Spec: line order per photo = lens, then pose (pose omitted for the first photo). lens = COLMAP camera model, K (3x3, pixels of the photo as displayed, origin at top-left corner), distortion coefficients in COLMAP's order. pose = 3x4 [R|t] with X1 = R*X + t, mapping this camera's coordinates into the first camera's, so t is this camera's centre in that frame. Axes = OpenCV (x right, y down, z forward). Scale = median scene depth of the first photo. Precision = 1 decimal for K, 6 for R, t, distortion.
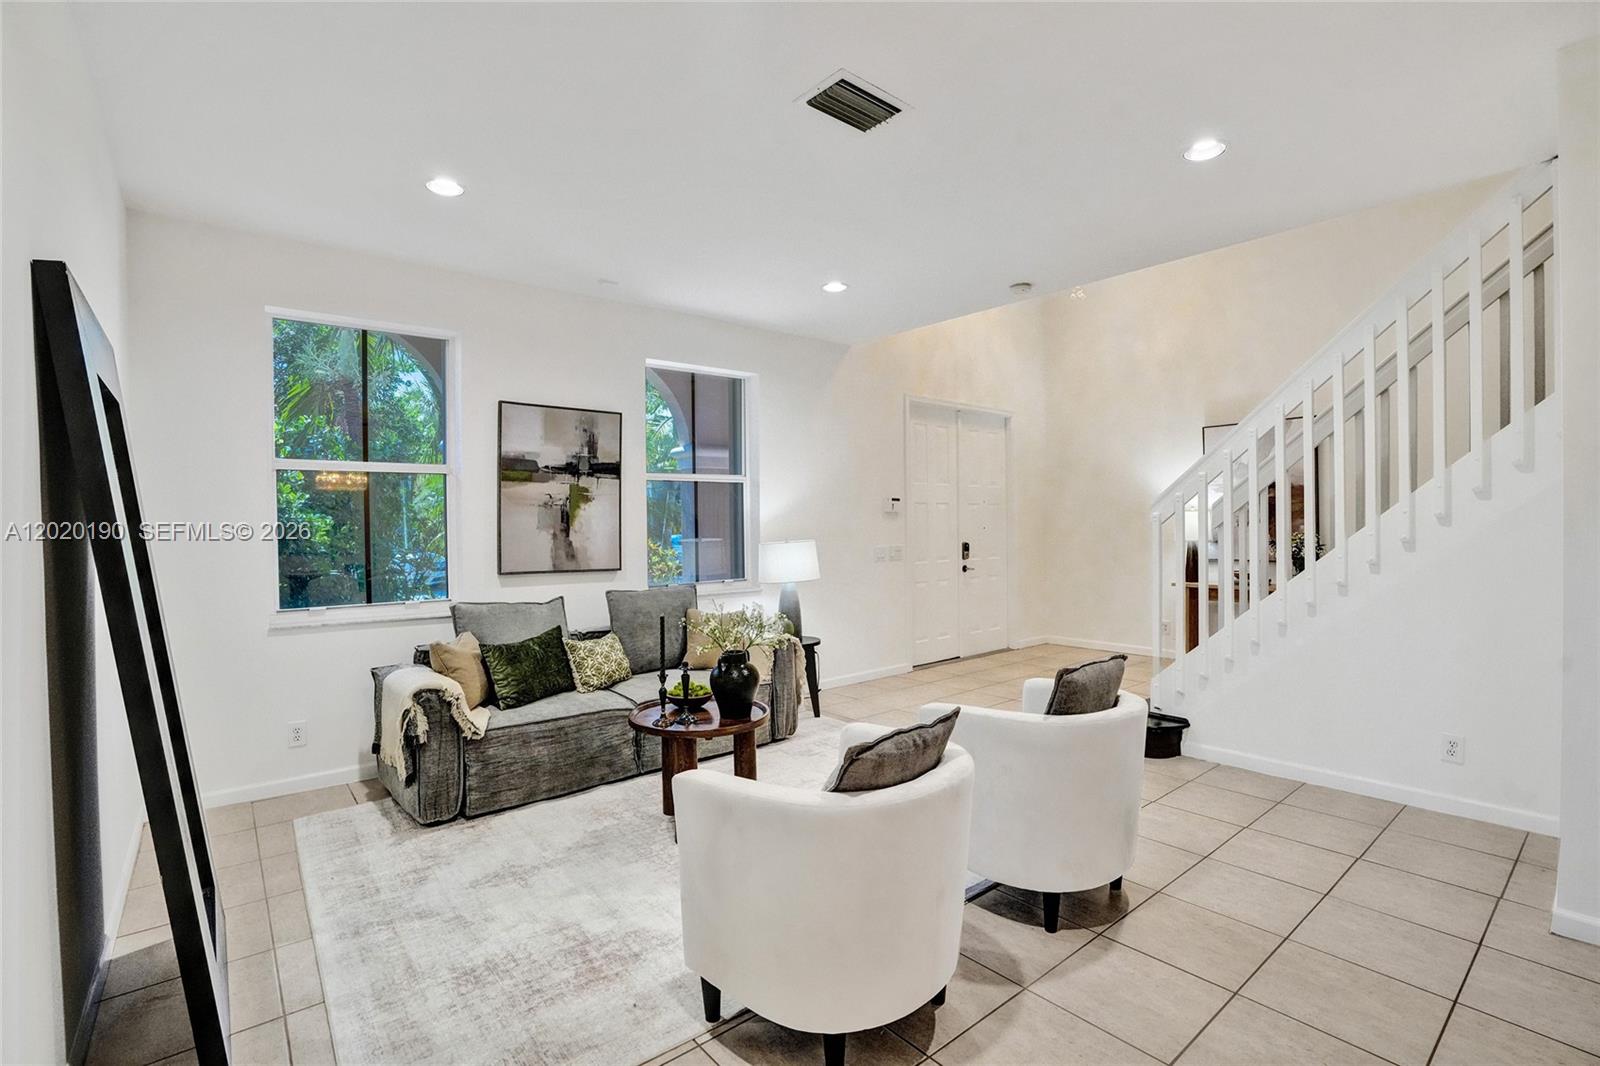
lens RADIAL K [[735.9, 0, 839.9], [0, 735.9, 527.1], [0, 0, 1]] dist [-0.080545, 0.038600]
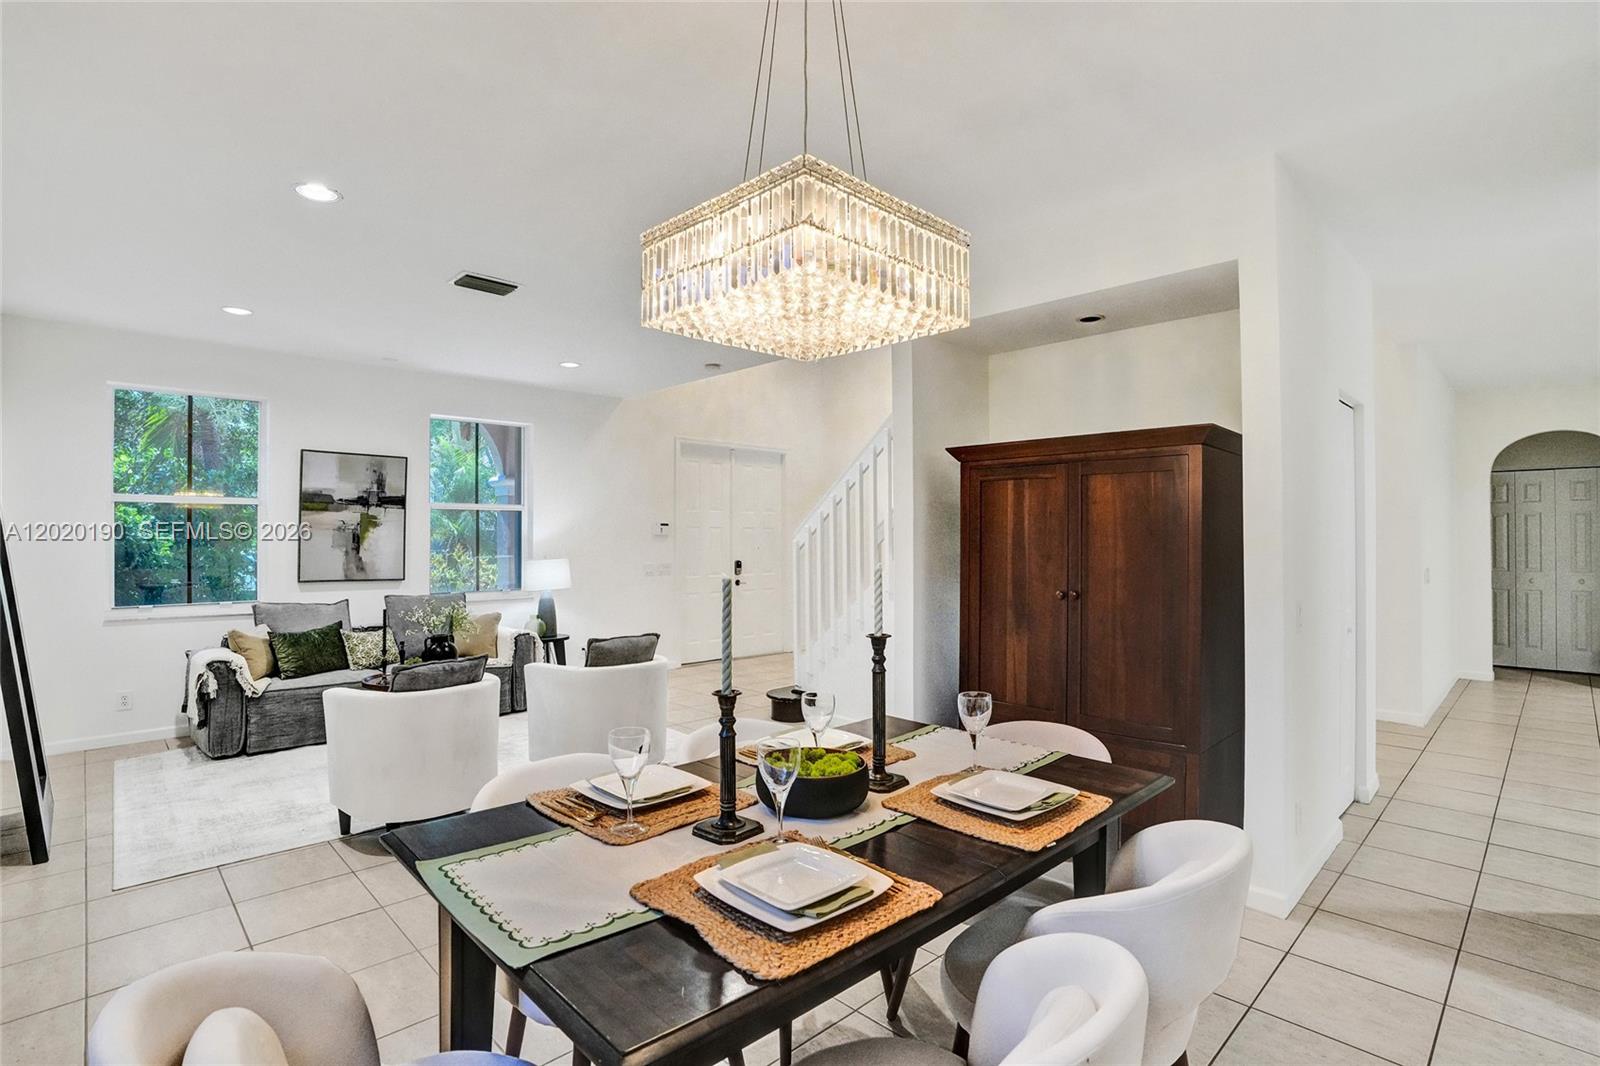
lens RADIAL K [[747.8, 0, 809.6], [0, 747.8, 529.3], [0, 0, 1]] dist [-0.065320, 0.026350]
pose [[0.997777, 0.008824, 0.066054, 0.356865], [-0.007478, 0.999760, -0.020604, -0.009572], [-0.066220, 0.020064, 0.997603, -0.367298]]
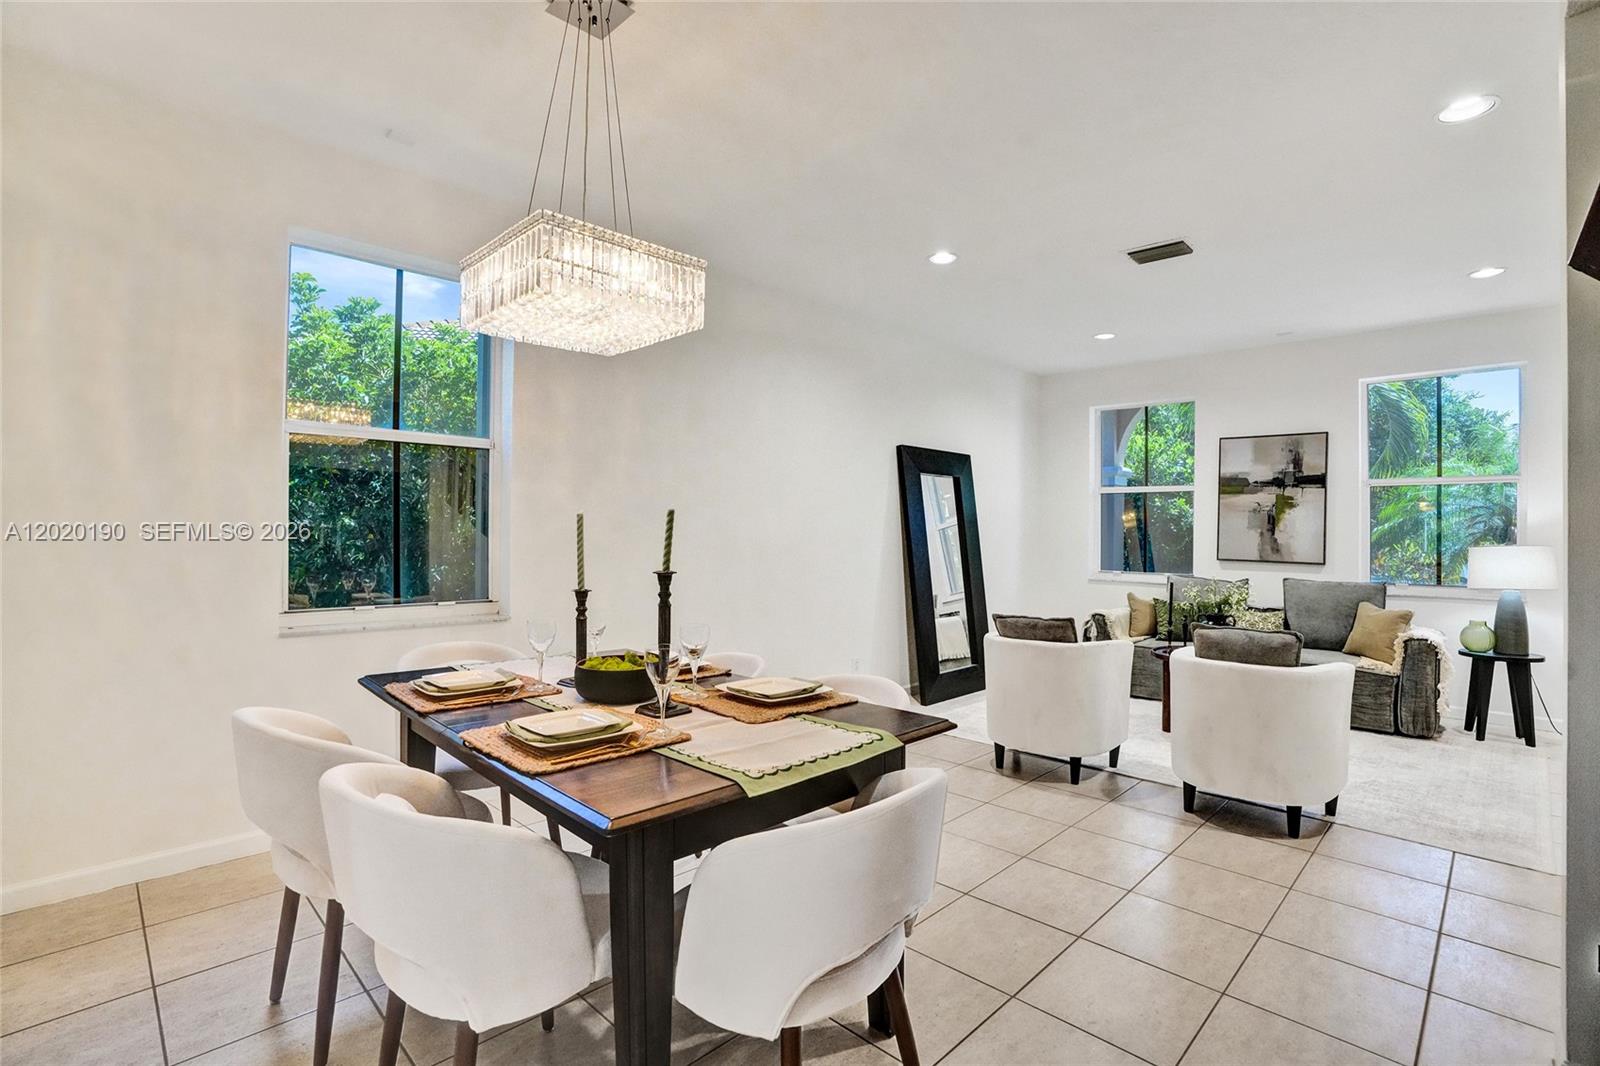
lens RADIAL K [[747.8, 0, 809.6], [0, 747.8, 529.3], [0, 0, 1]] dist [-0.065320, 0.026350]
pose [[0.090124, 0.010391, -0.995876, 0.888187], [-0.014526, 0.999853, 0.009118, 0.003376], [0.995825, 0.013644, 0.090262, 0.066350]]
